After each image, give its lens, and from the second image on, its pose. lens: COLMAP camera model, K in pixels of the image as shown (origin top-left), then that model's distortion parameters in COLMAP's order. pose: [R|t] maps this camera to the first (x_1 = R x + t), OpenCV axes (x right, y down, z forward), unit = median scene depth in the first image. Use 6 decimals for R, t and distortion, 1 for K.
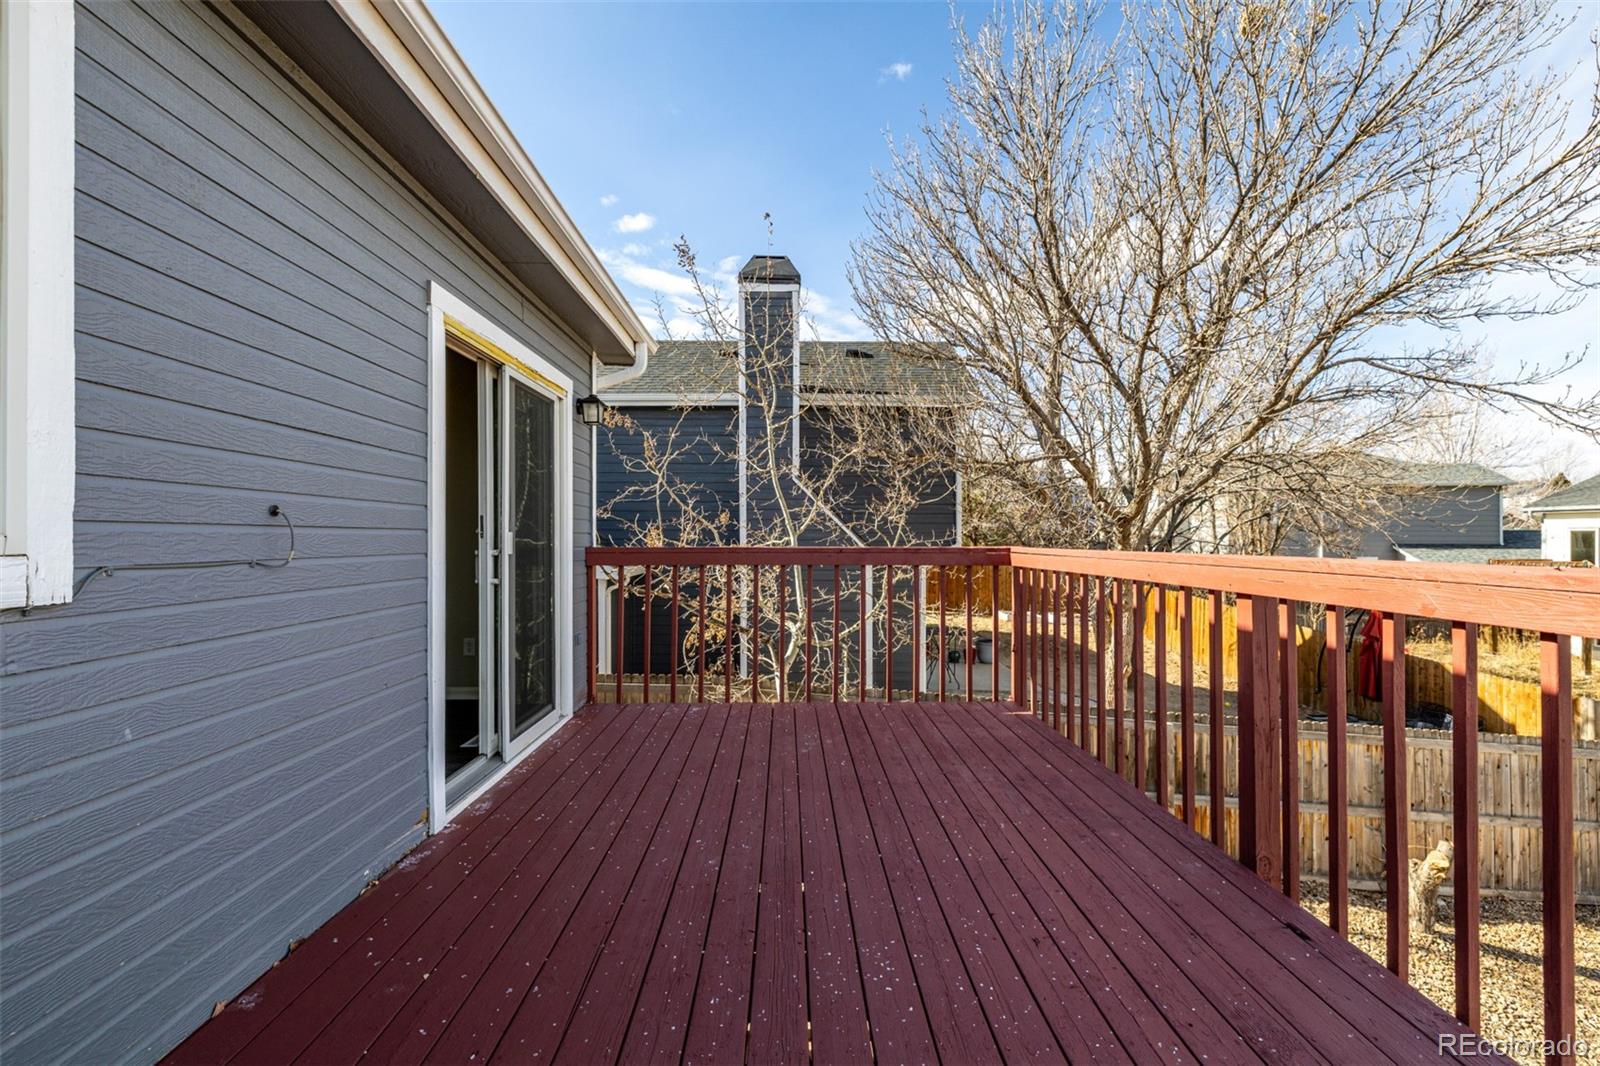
lens RADIAL K [[1373.5, 0, 799.6], [0, 1373.5, 532.0], [0, 0, 1]] dist [-0.005062, 0.010994]
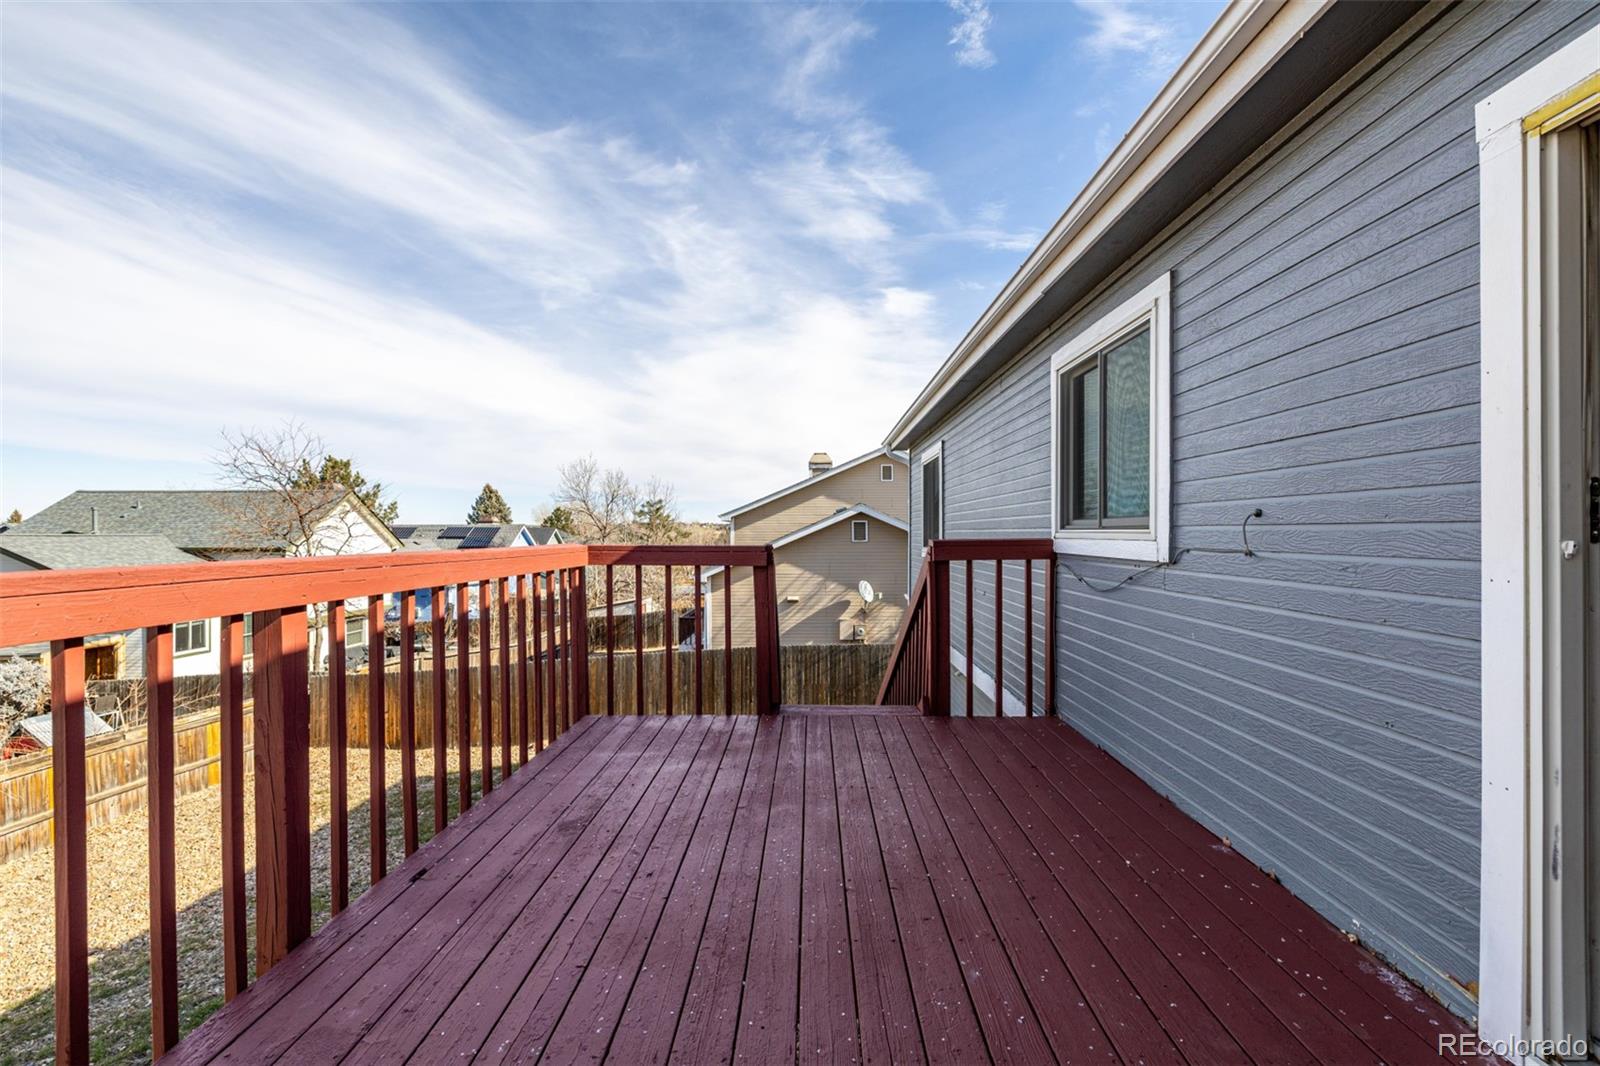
lens RADIAL K [[1373.5, 0, 800.7], [0, 1373.5, 534.9], [0, 0, 1]] dist [-0.005062, 0.010994]
pose [[-0.999870, 0.000245, 0.016117, 0.022506], [0.000213, 0.999998, -0.001939, 0.006900], [-0.016118, -0.001935, -0.999868, 2.125986]]
